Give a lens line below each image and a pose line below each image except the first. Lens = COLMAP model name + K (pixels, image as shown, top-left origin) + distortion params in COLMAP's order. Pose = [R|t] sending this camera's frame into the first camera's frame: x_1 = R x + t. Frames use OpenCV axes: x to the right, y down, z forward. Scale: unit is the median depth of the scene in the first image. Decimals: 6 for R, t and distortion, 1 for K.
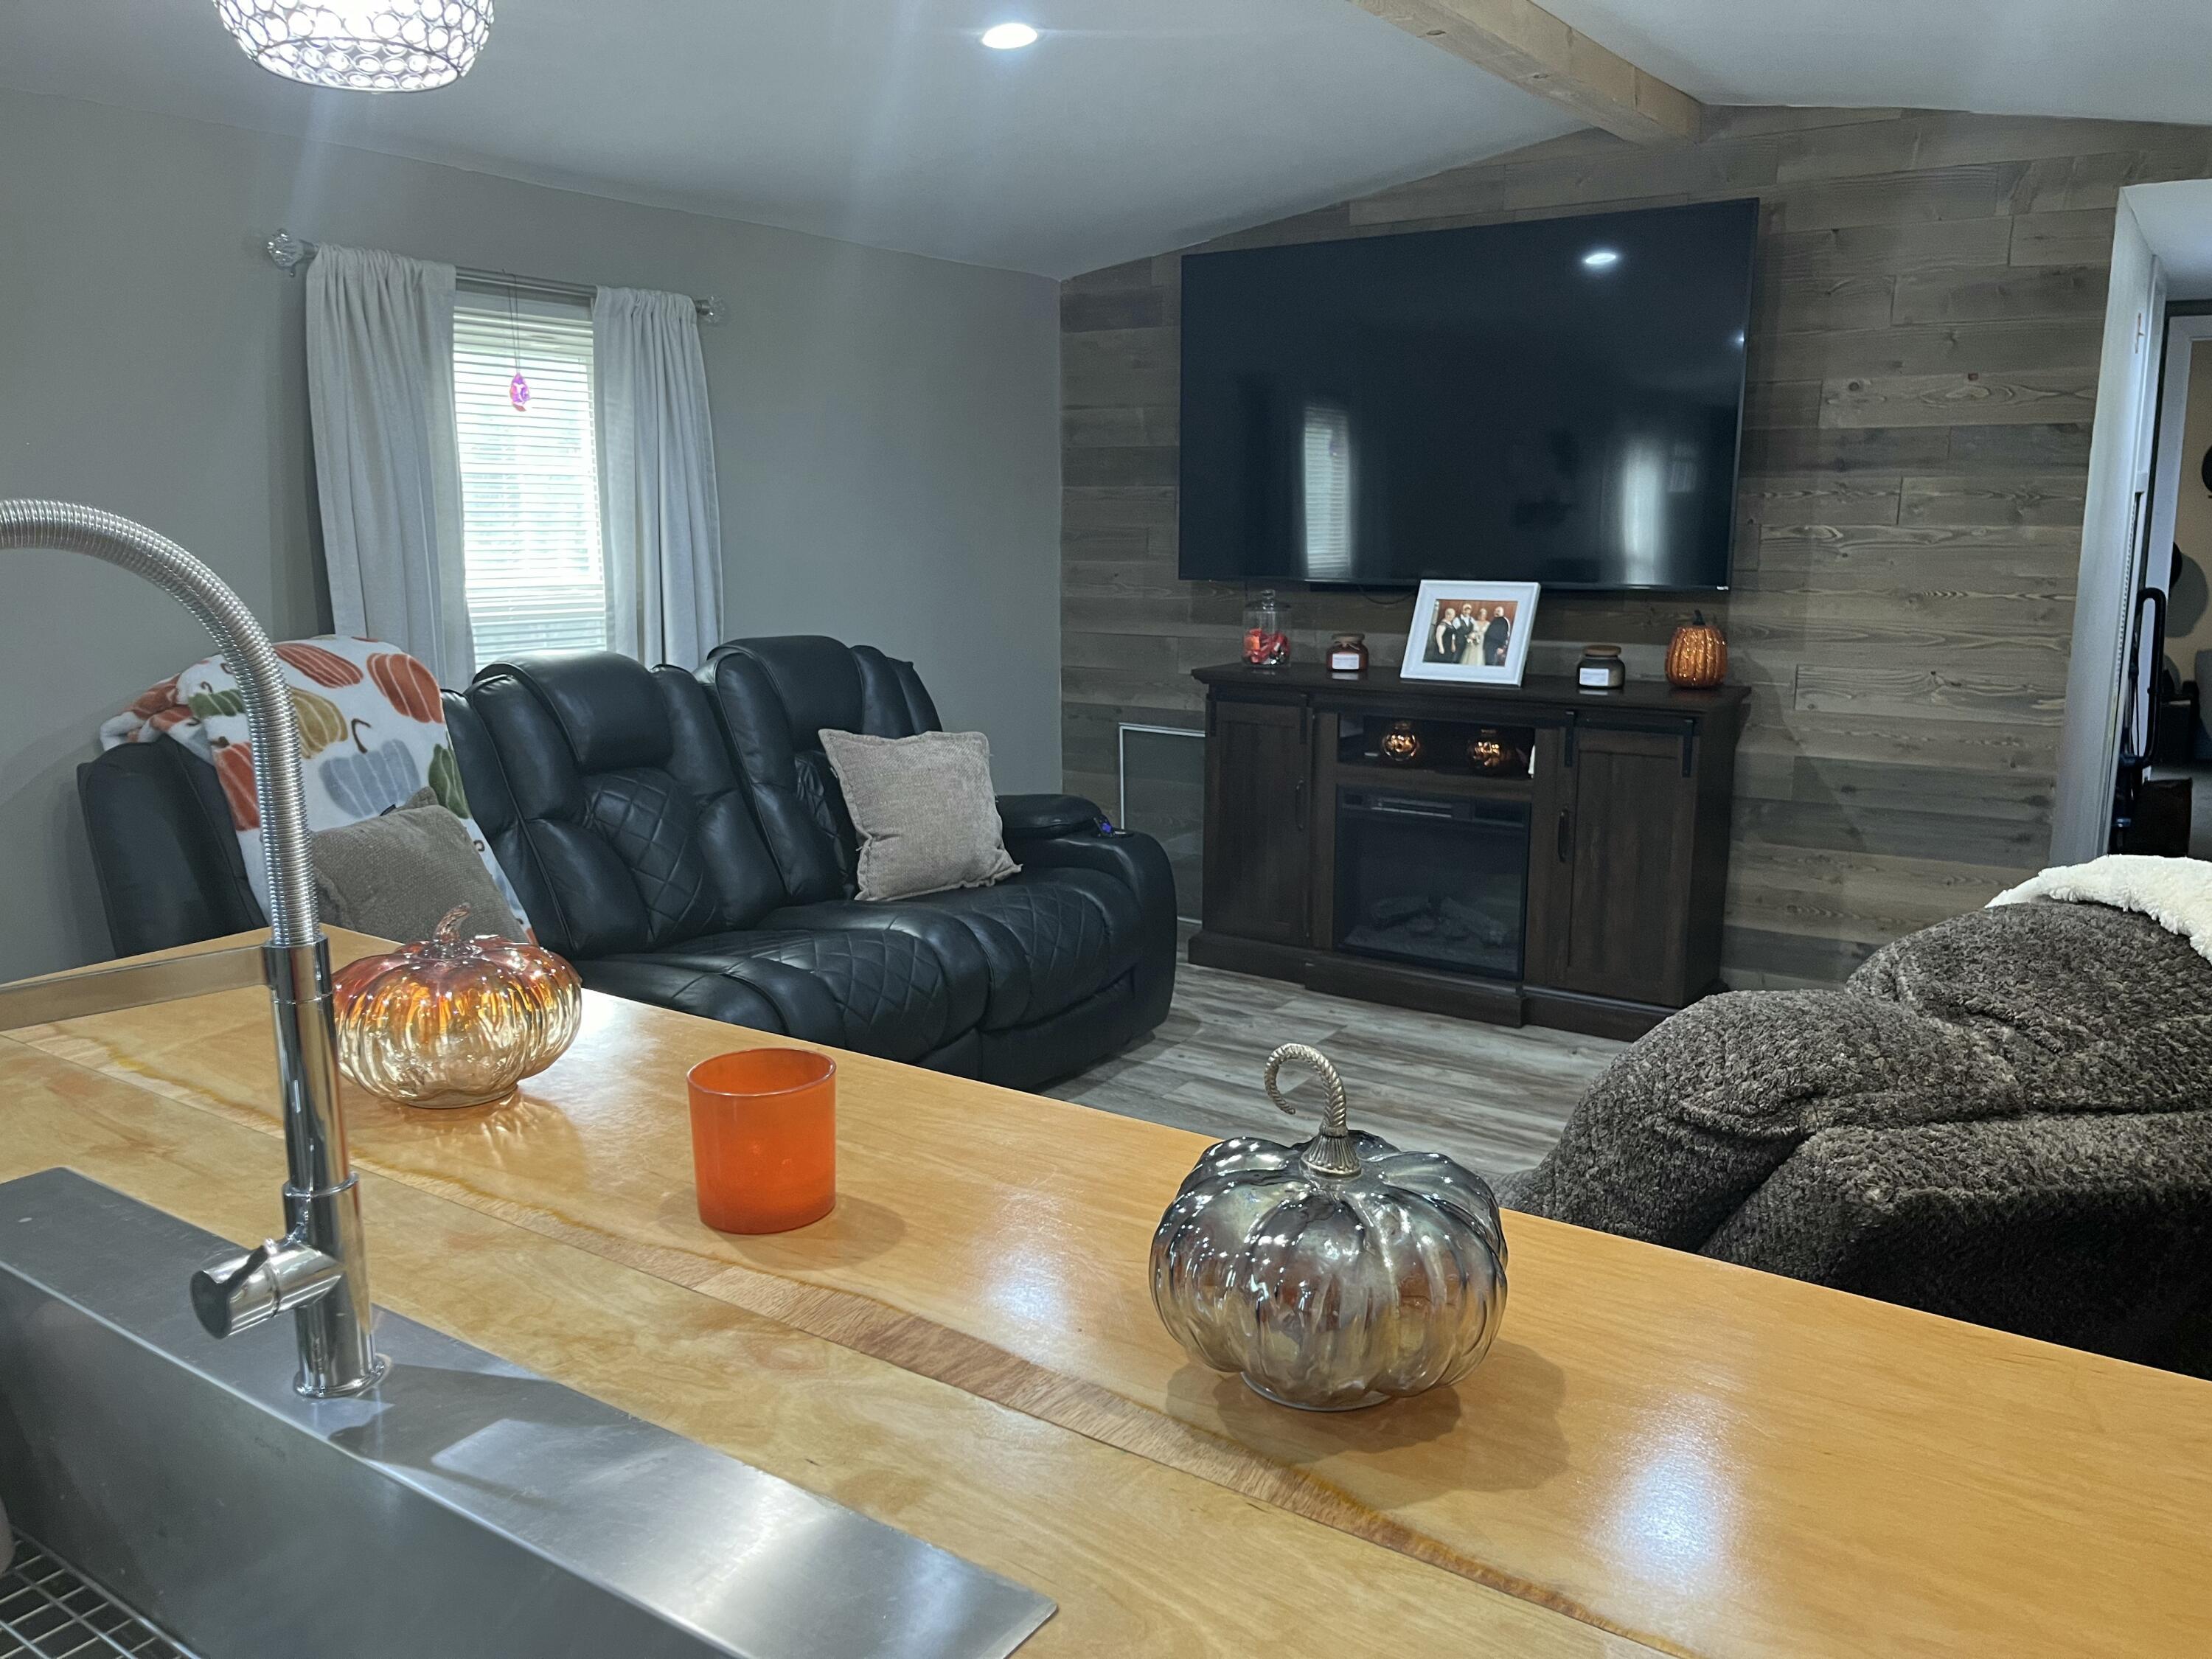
lens RADIAL K [[1683.7, 0, 1109.5], [0, 1683.7, 830.8], [0, 0, 1]] dist [0.066024, -0.091616]
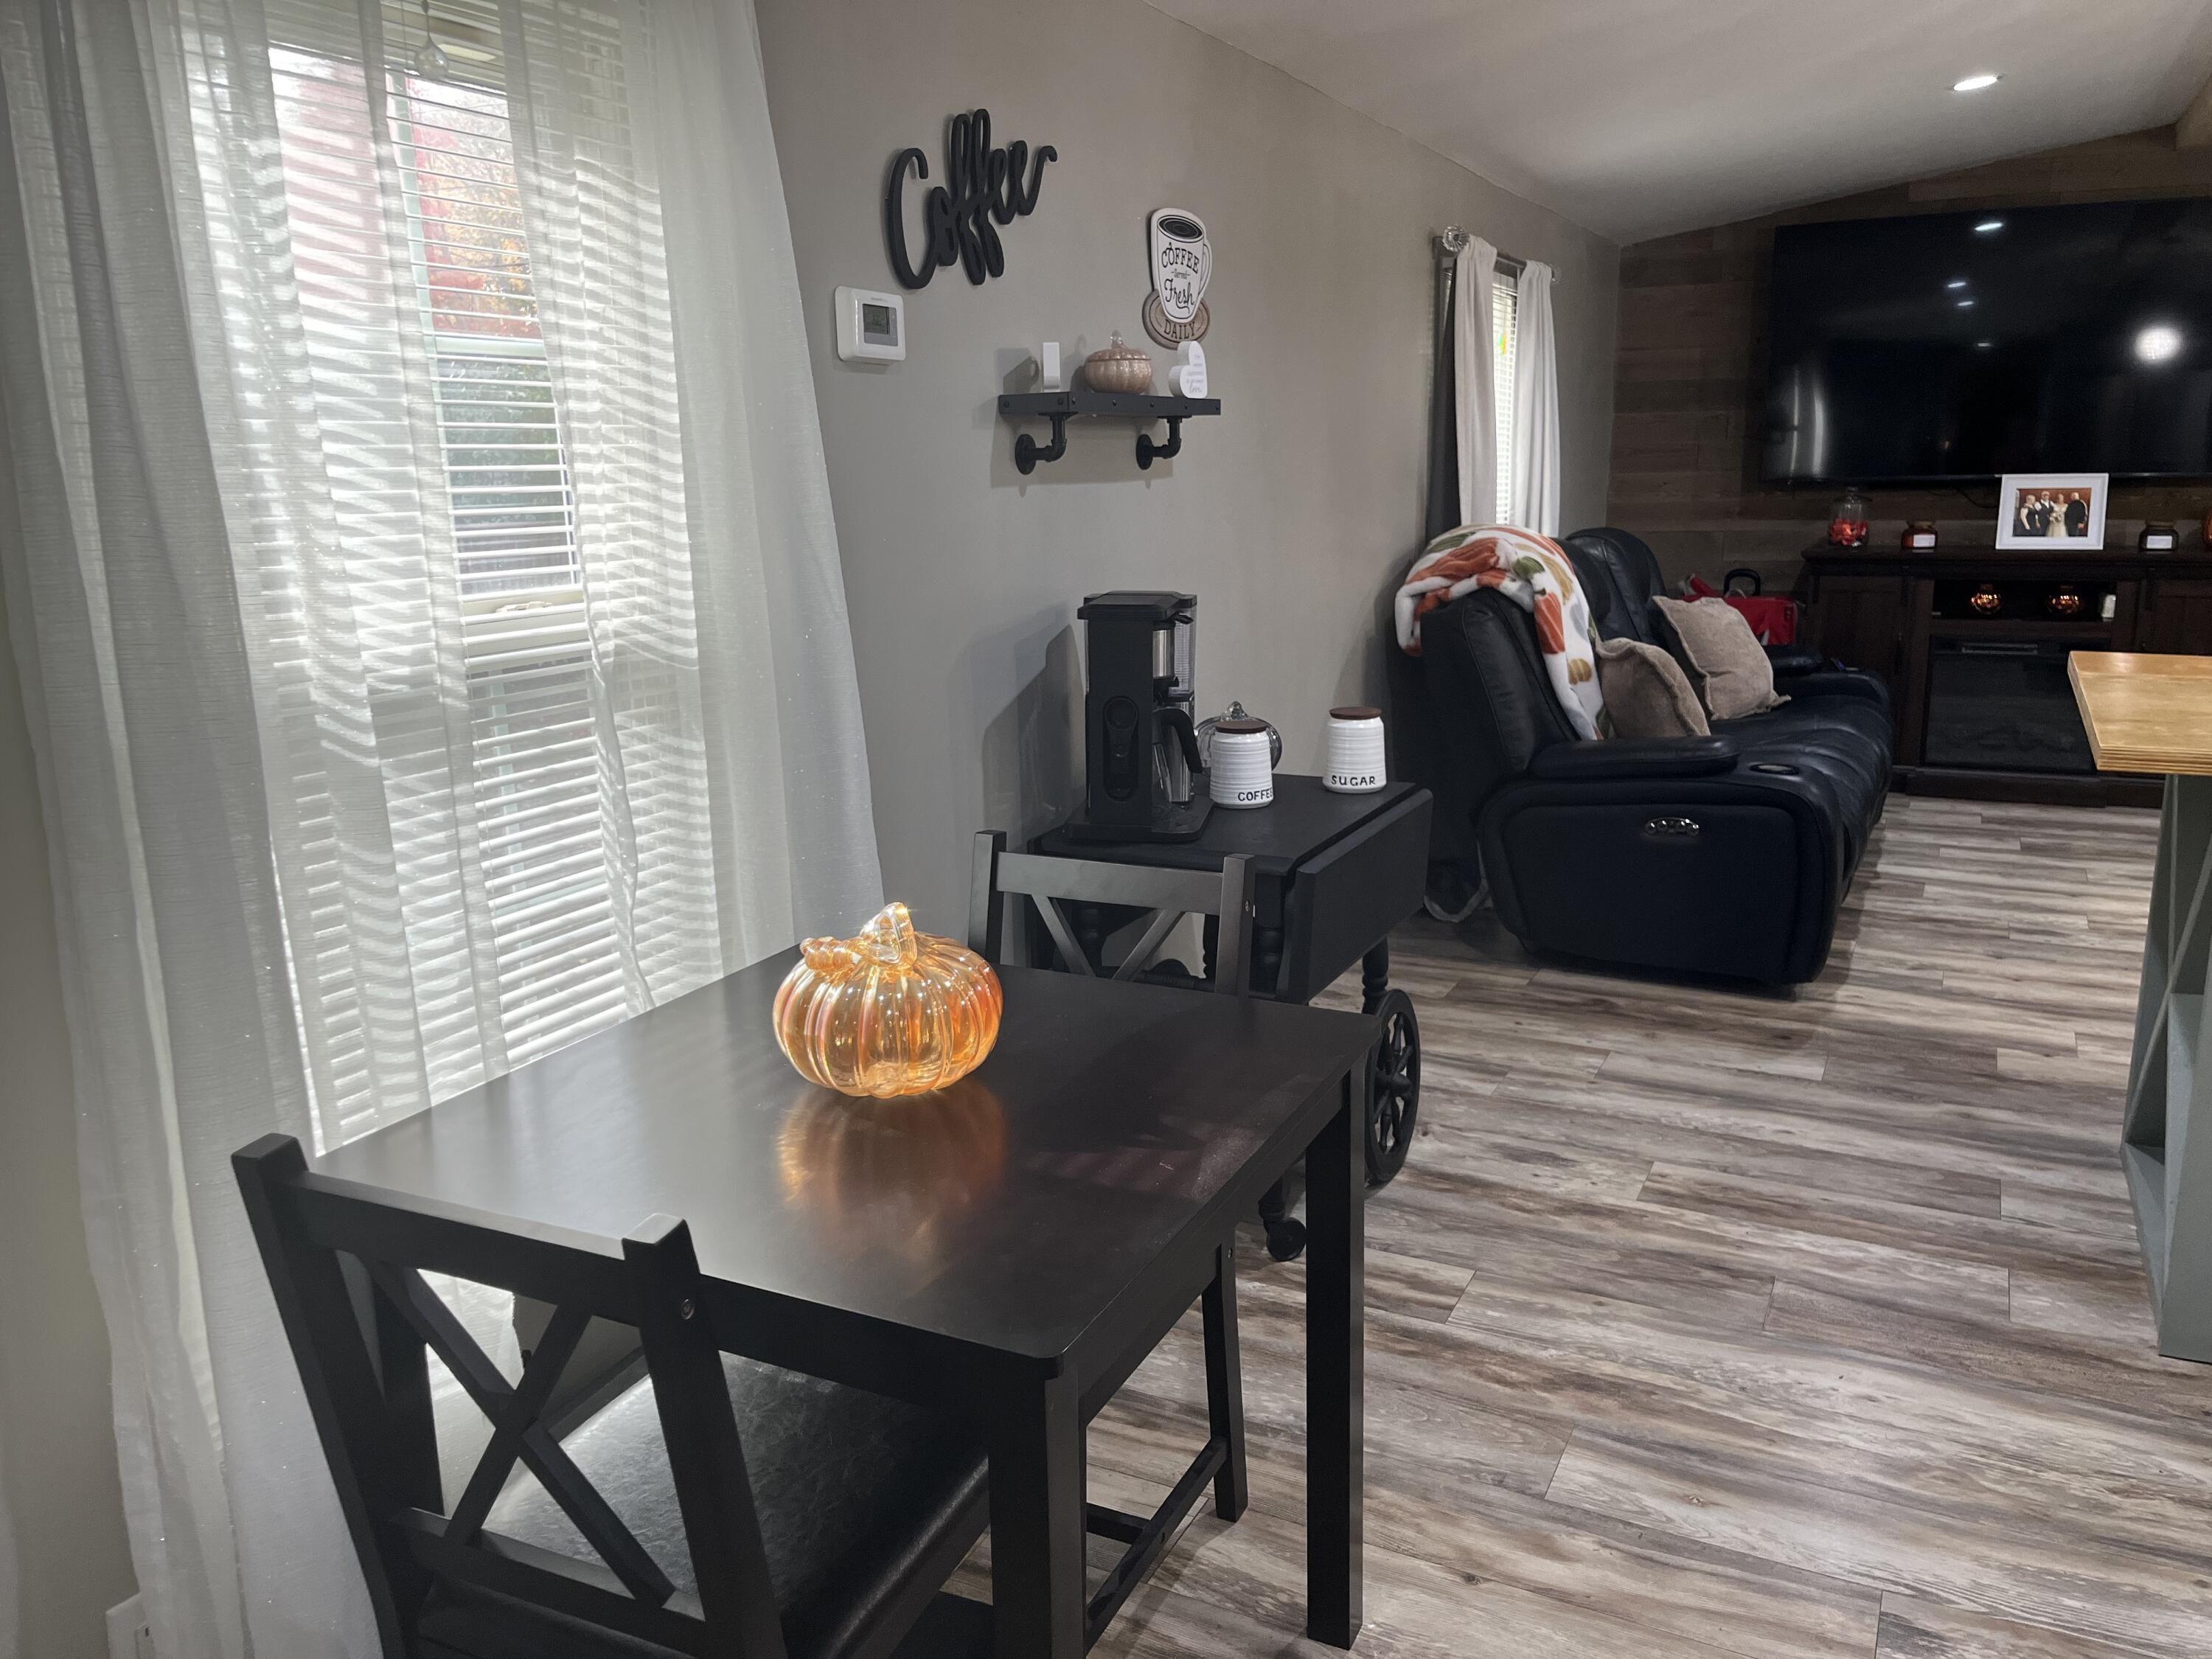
lens RADIAL K [[1683.7, 0, 1098.7], [0, 1683.7, 840.1], [0, 0, 1]] dist [0.066024, -0.091616]
pose [[0.992286, -0.047921, 0.114335, -0.722260], [0.044076, 0.998382, 0.035928, 0.060045], [-0.115871, -0.030611, 0.992792, -0.255381]]
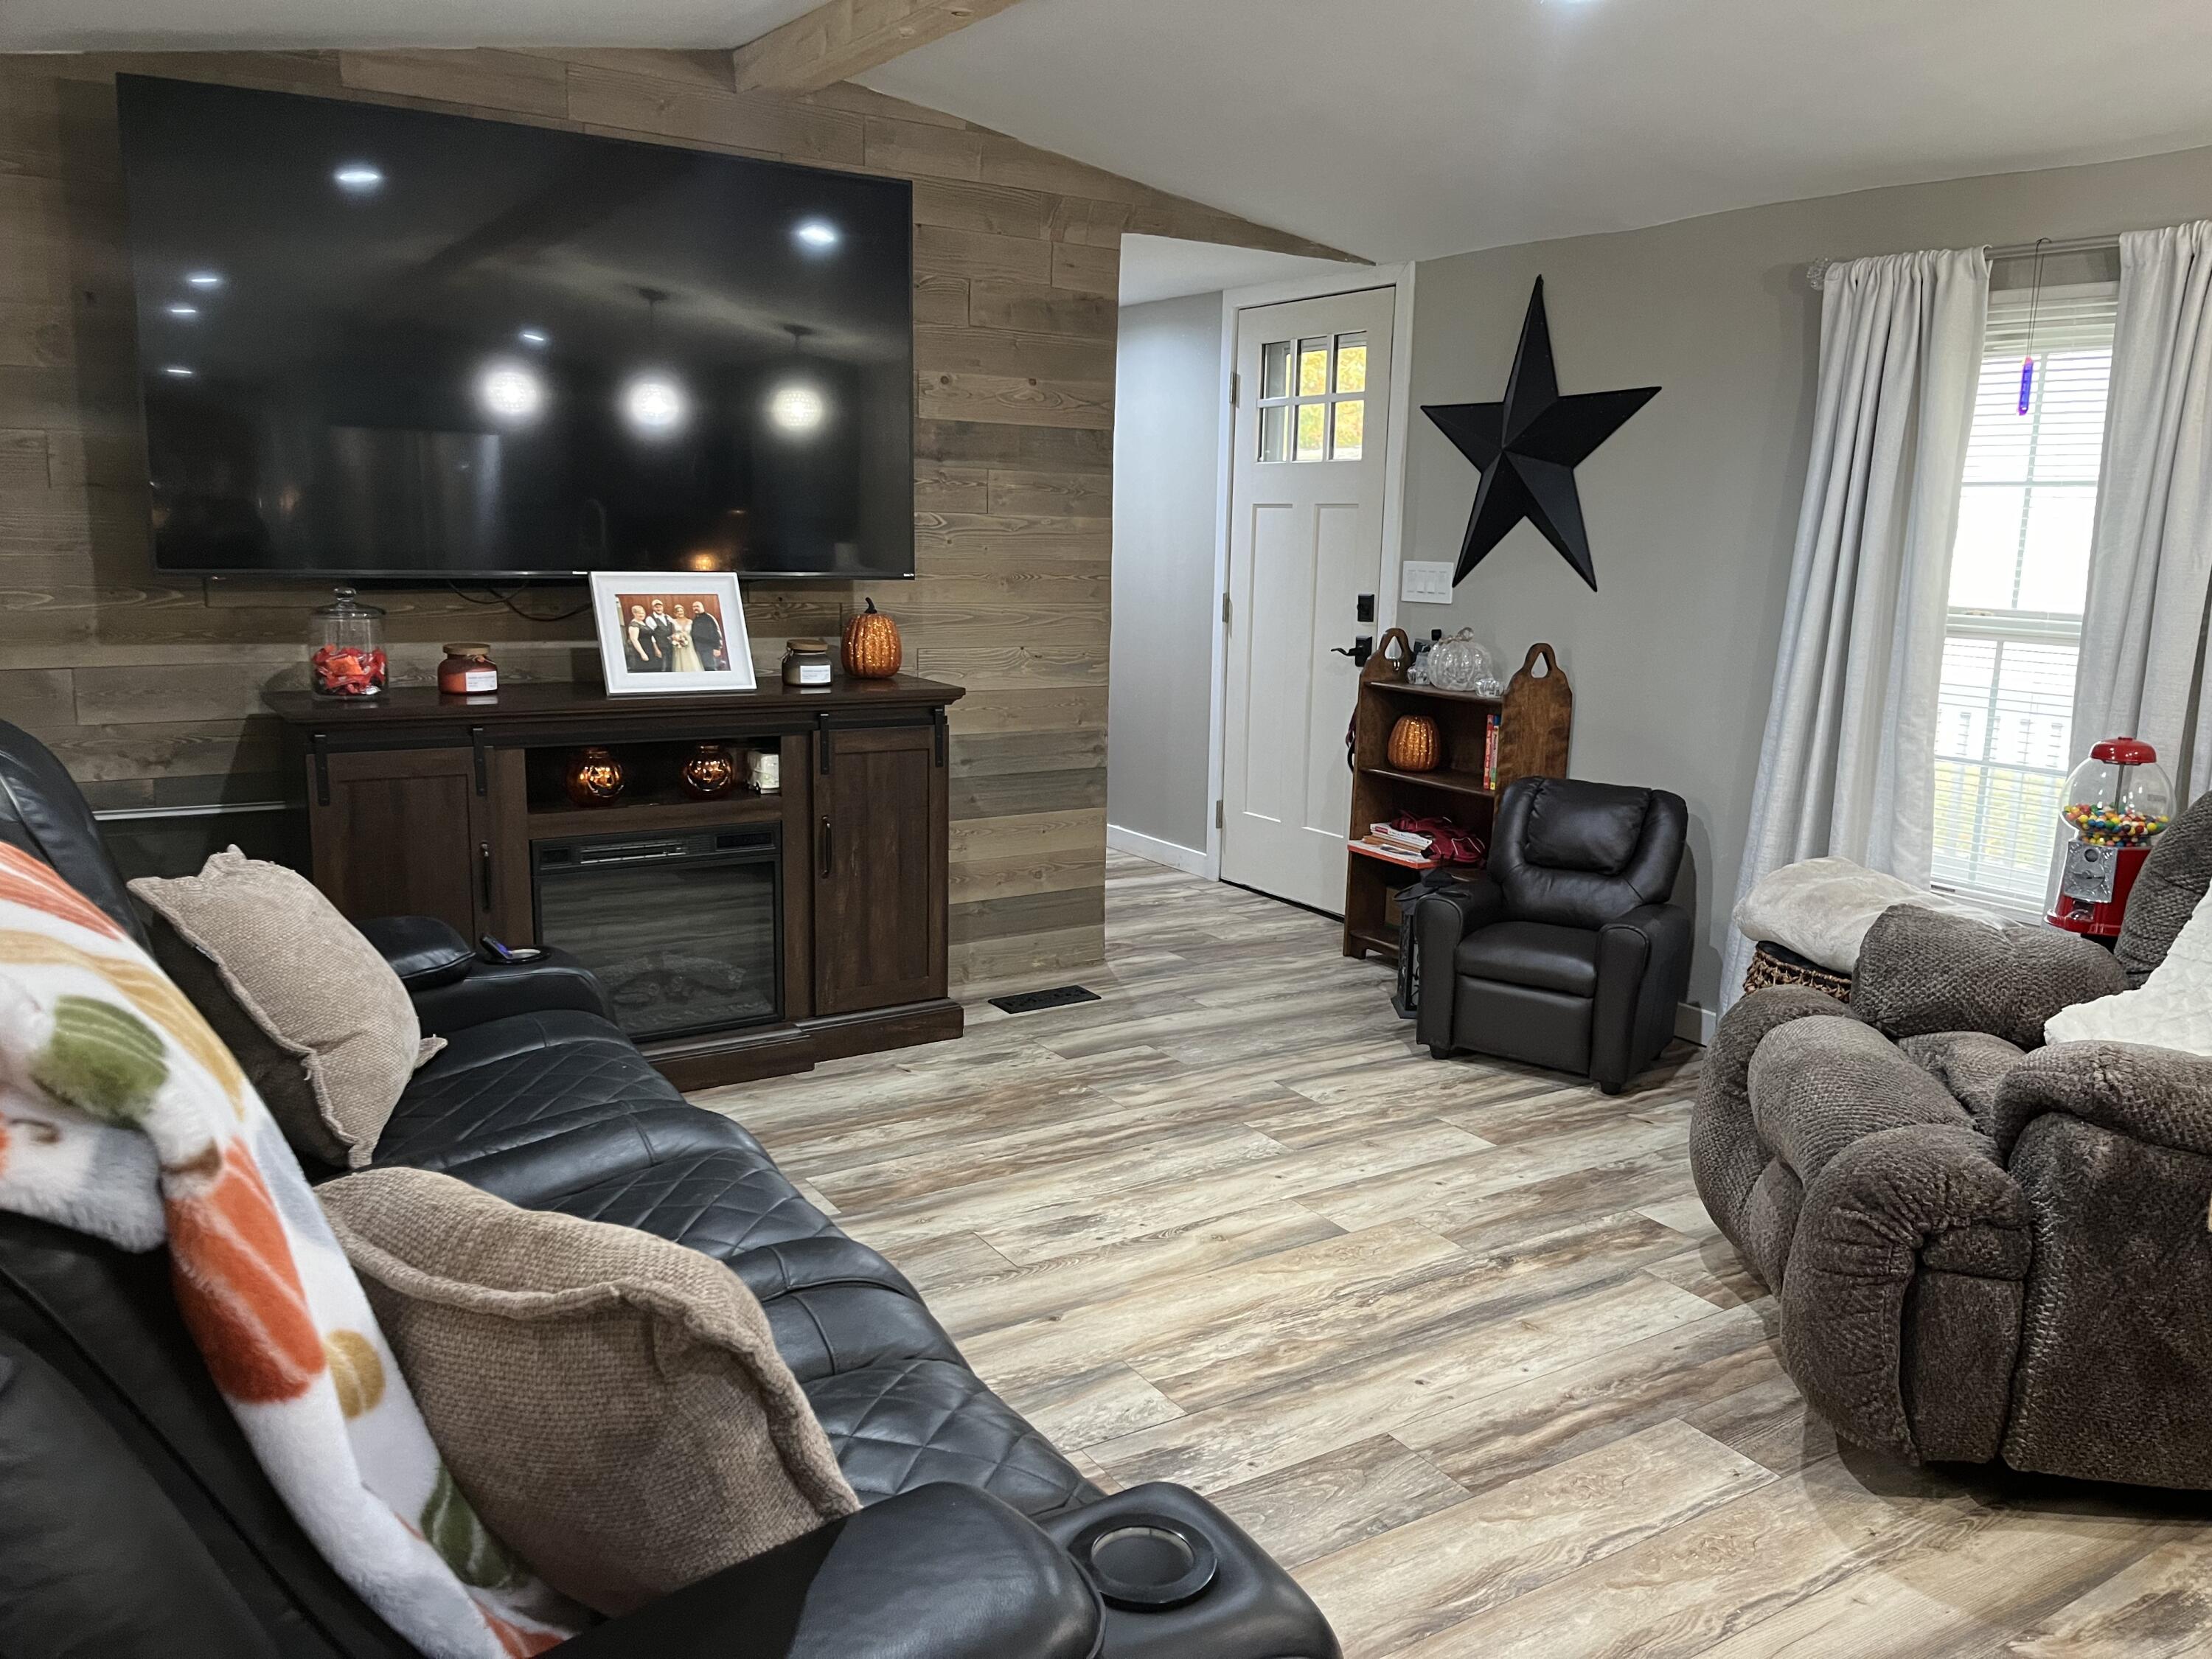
lens RADIAL K [[1683.7, 0, 1139.5], [0, 1683.7, 841.5], [0, 0, 1]] dist [0.066024, -0.091616]
pose [[0.387500, -0.165823, 0.906833, -0.496340], [0.150116, 0.981910, 0.115405, -0.081733], [-0.909565, 0.091411, 0.405382, 0.480272]]
